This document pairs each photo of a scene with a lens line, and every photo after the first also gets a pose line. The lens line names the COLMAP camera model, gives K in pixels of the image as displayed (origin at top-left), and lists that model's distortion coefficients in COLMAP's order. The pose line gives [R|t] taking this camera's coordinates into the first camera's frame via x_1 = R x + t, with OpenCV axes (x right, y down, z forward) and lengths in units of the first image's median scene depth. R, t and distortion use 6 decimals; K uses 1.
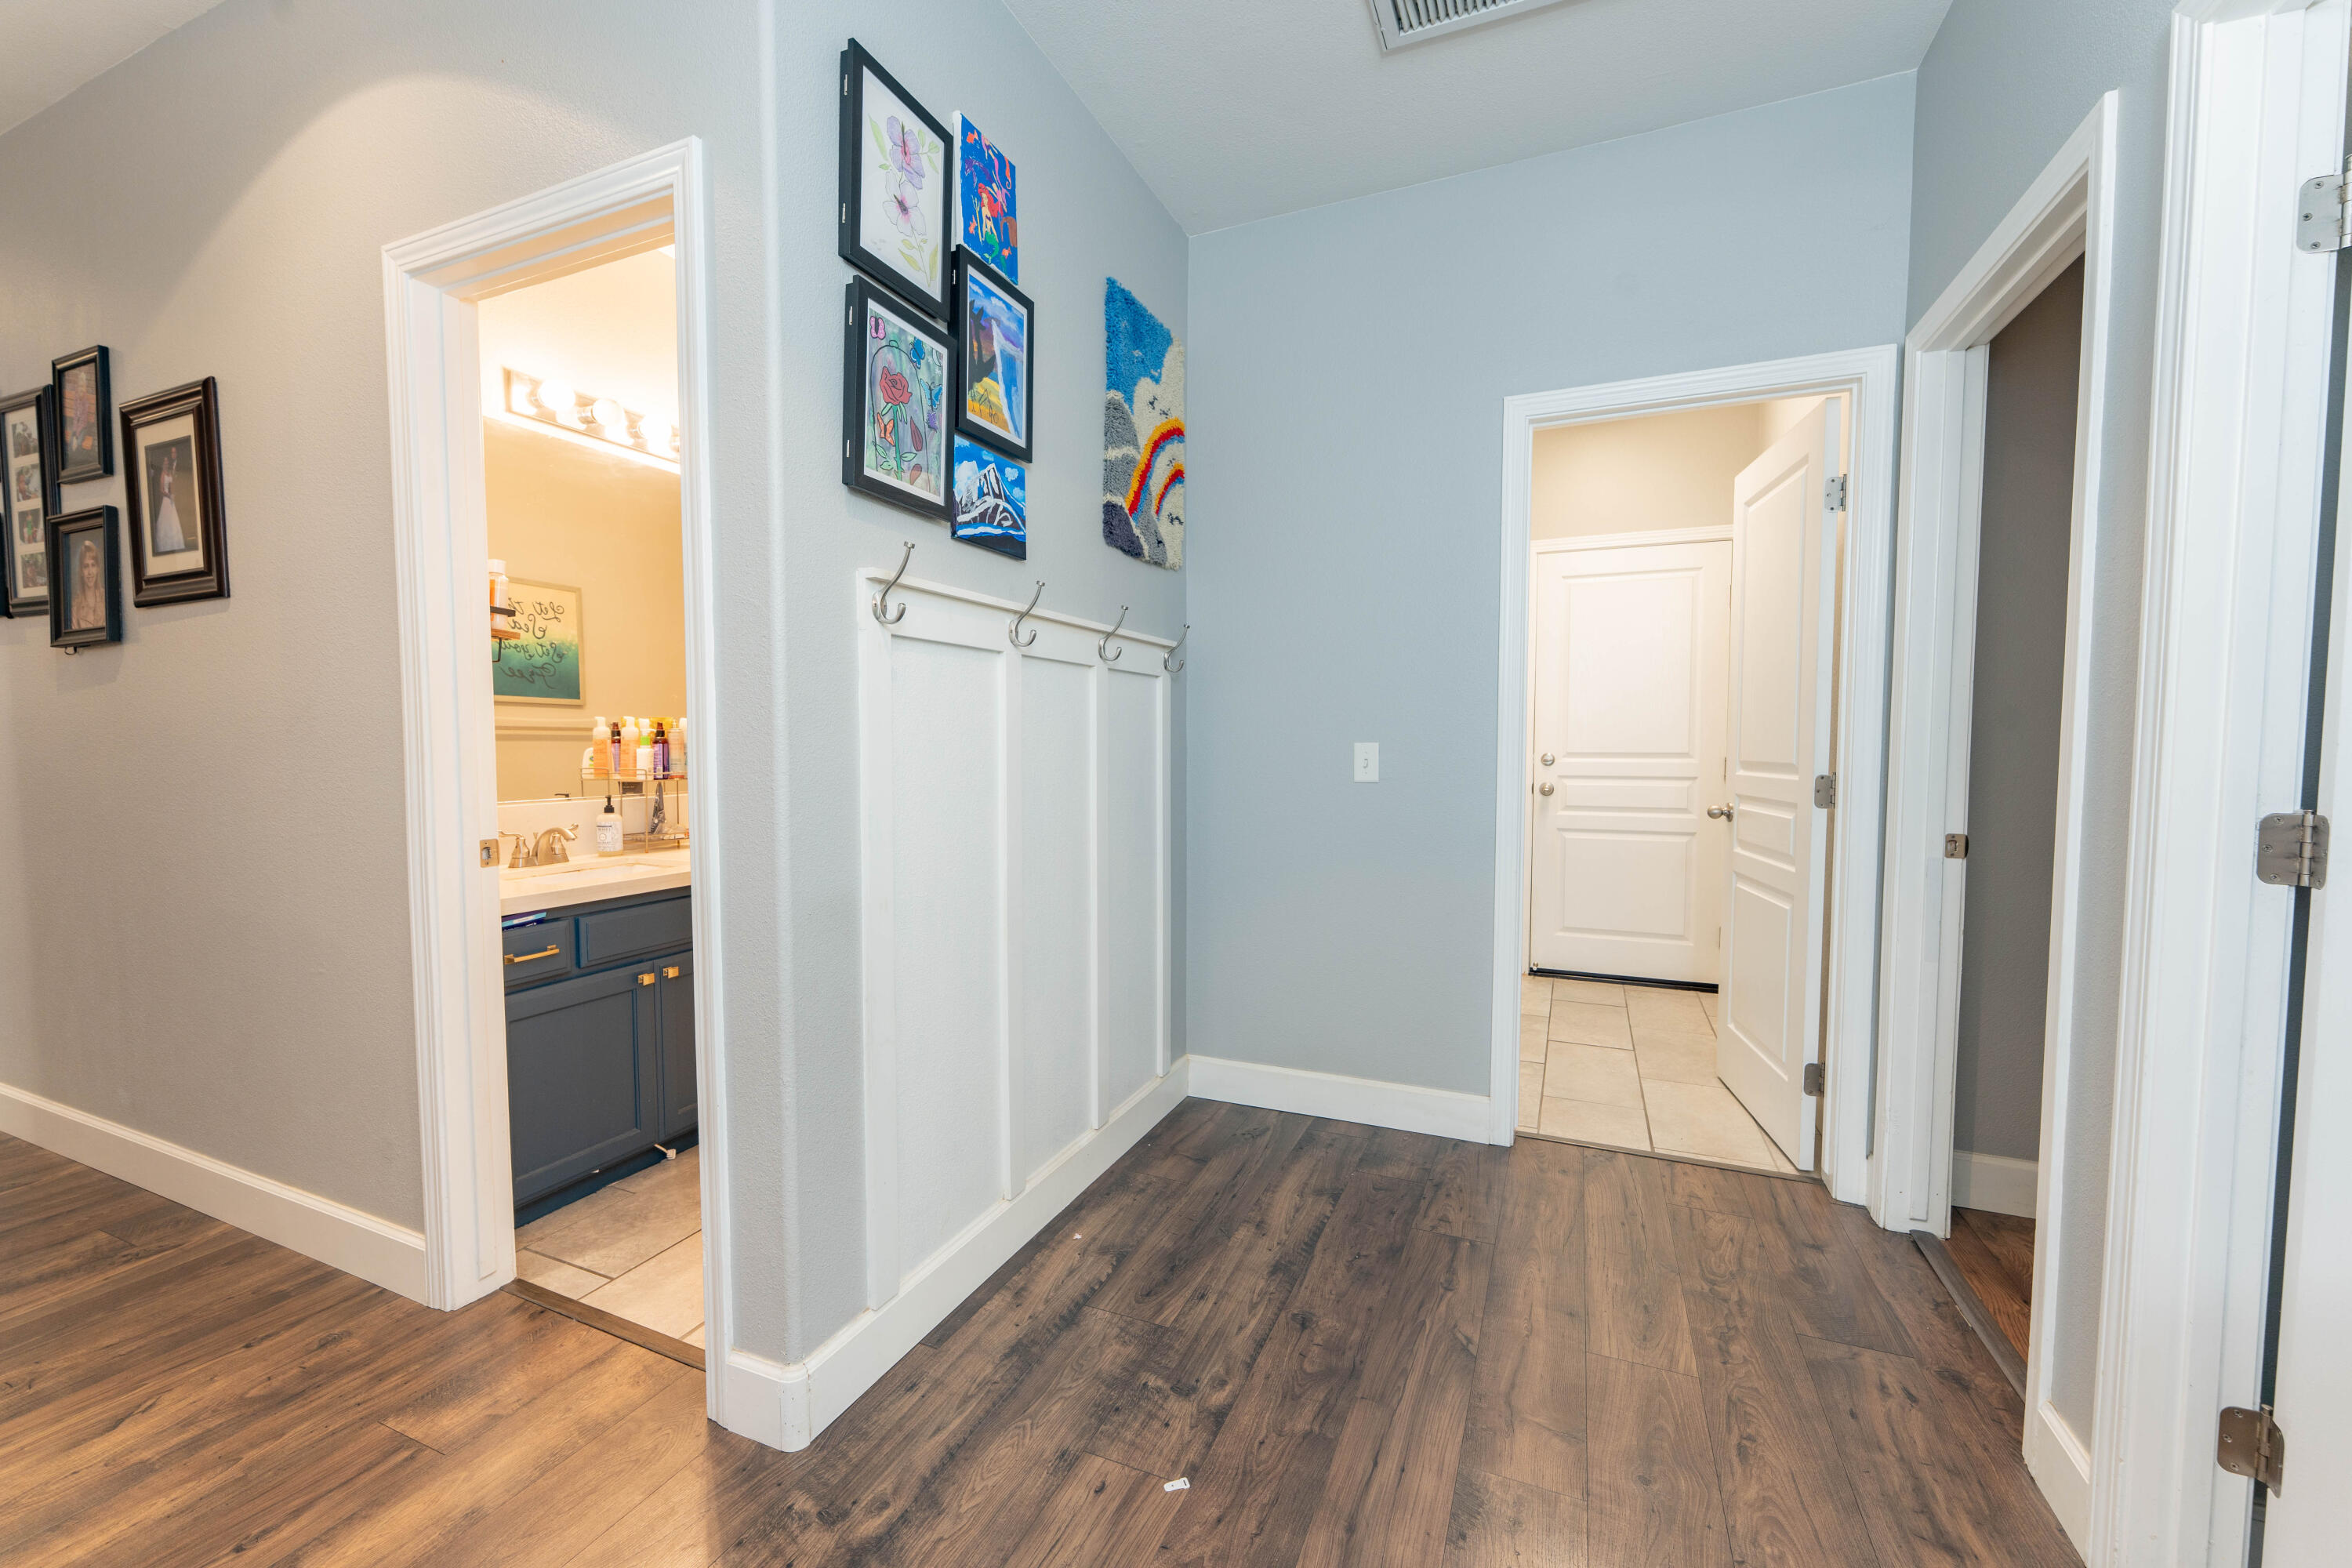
lens RADIAL K [[921.8, 0, 1176.0], [0, 921.8, 784.0], [0, 0, 1]] dist [0.022745, 0.000107]
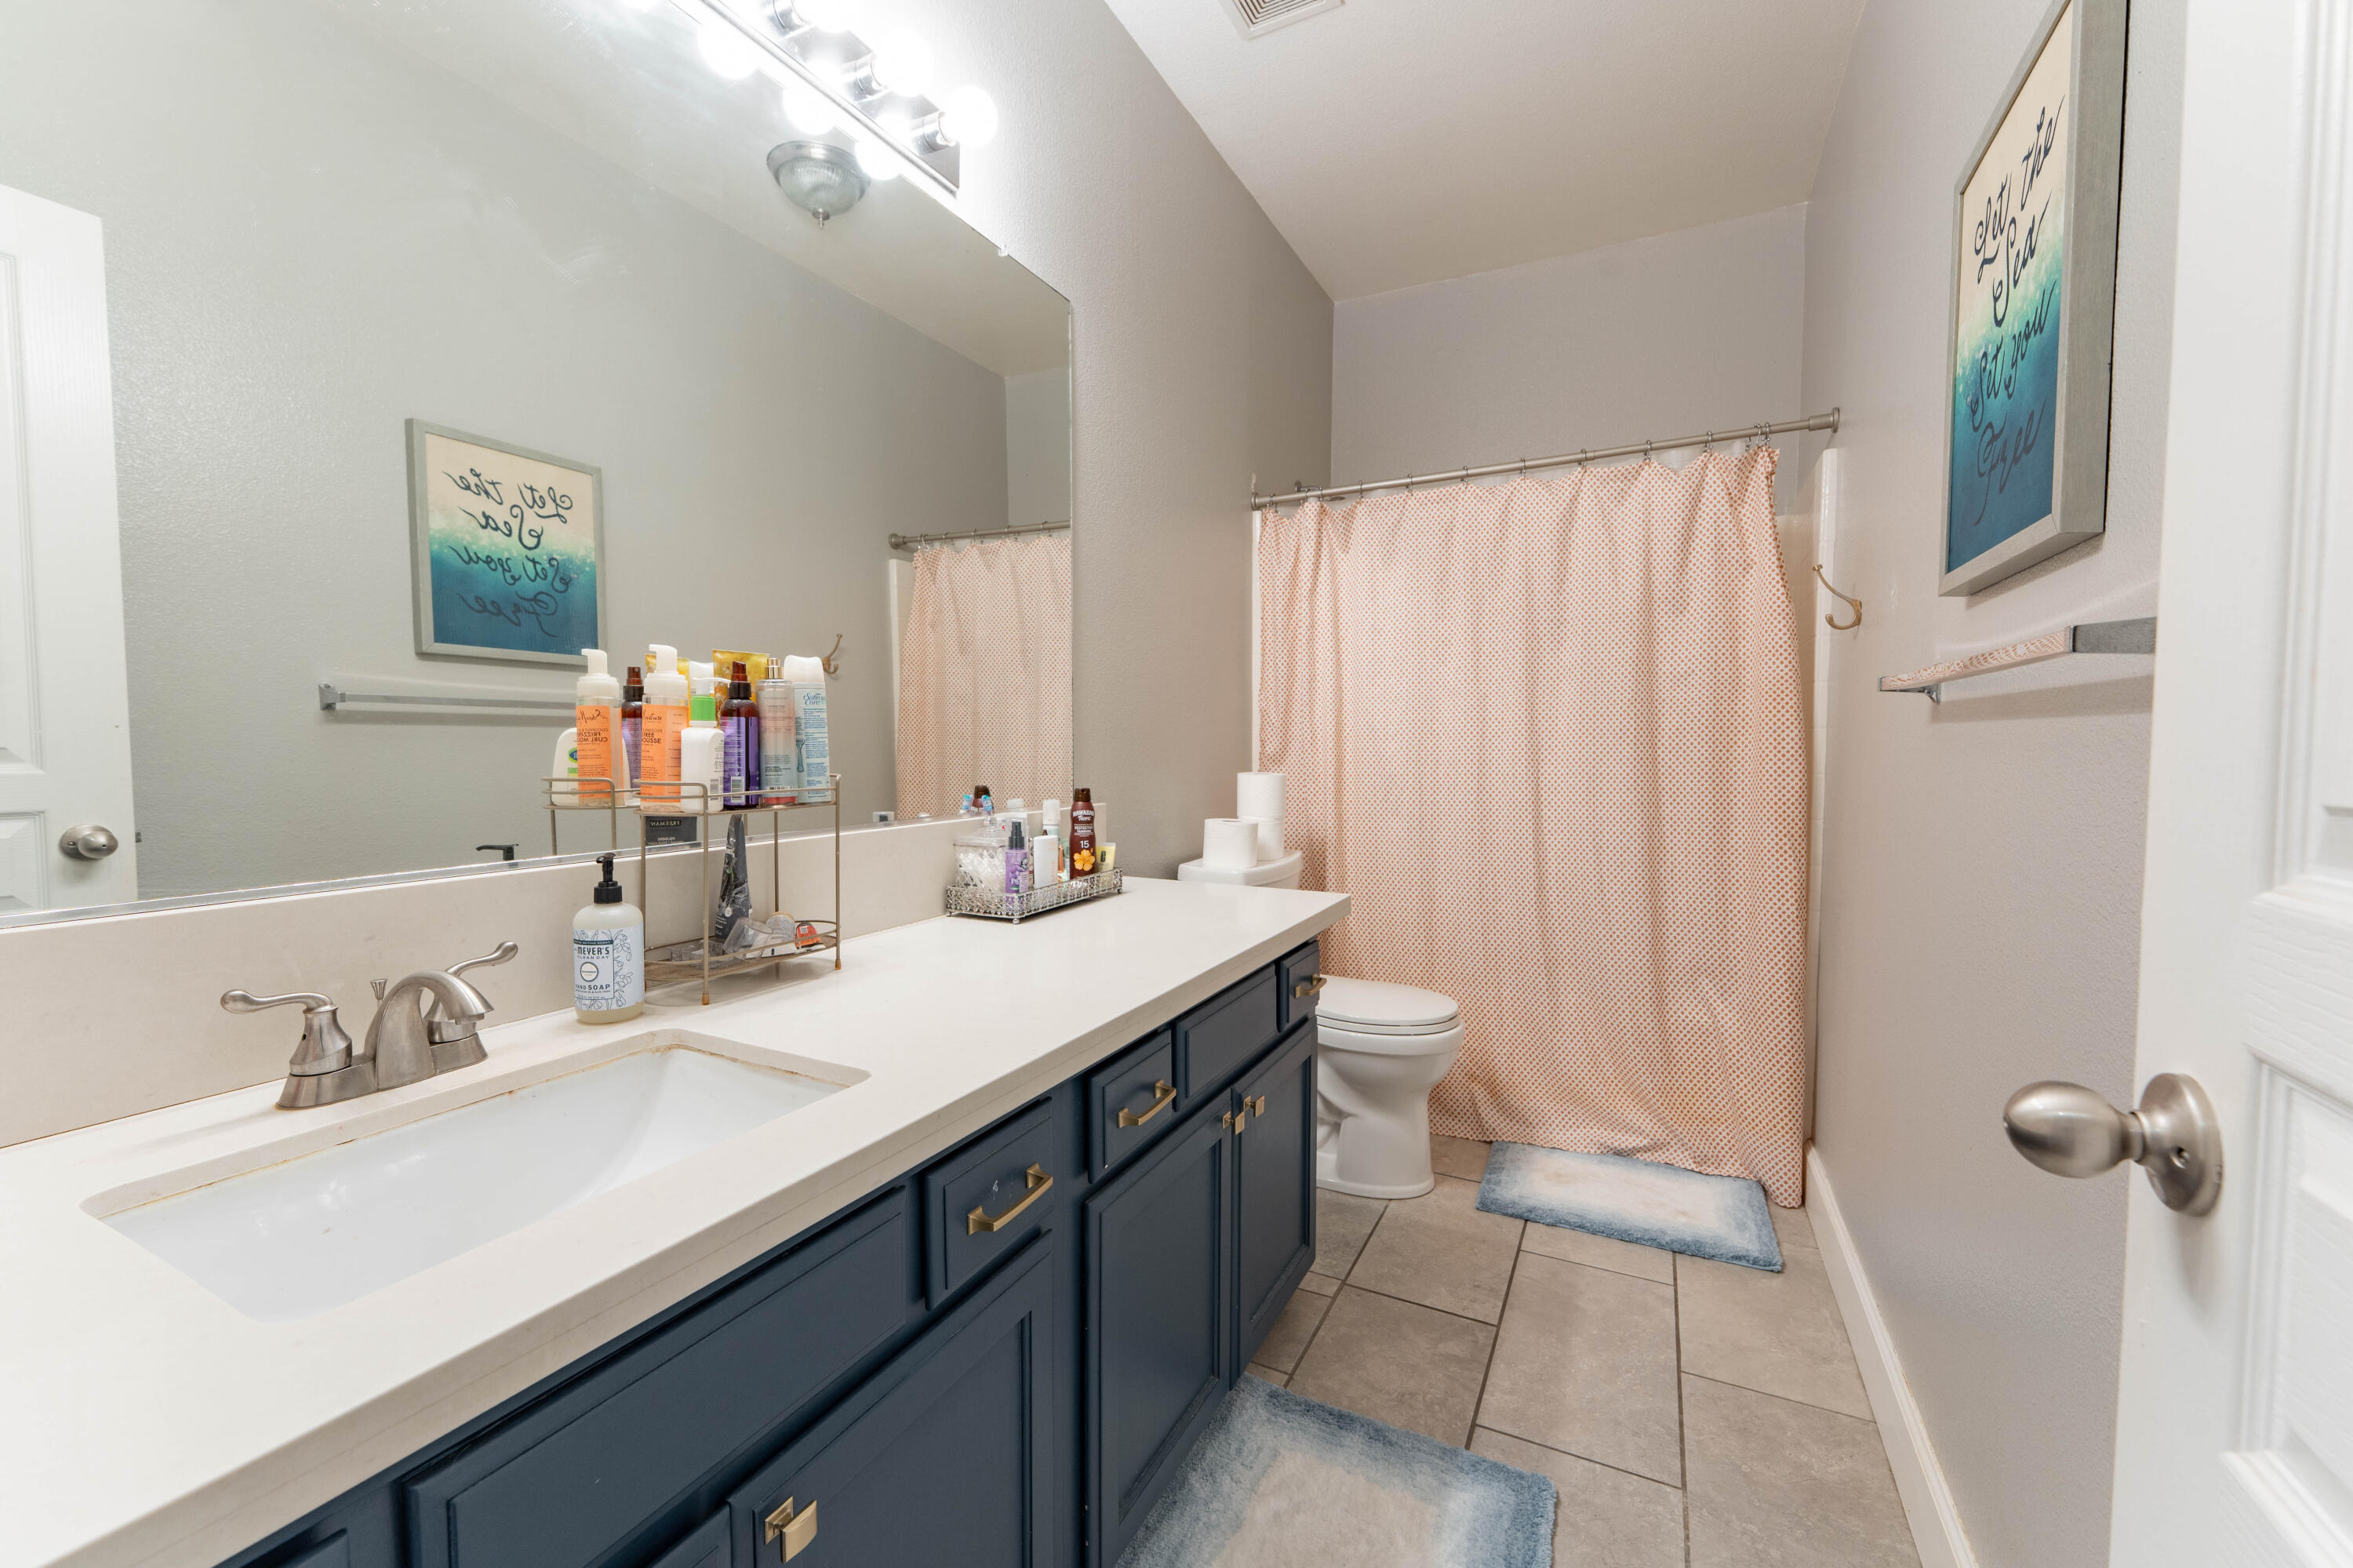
lens RADIAL K [[937.9, 0, 1176.5], [0, 937.9, 784.0], [0, 0, 1]] dist [-0.005269, 0.000347]
pose [[0.998618, 0.002547, -0.052489, -0.350372], [-0.002650, 0.999995, -0.001891, -0.014843], [0.052483, 0.002028, 0.998620, 0.614601]]
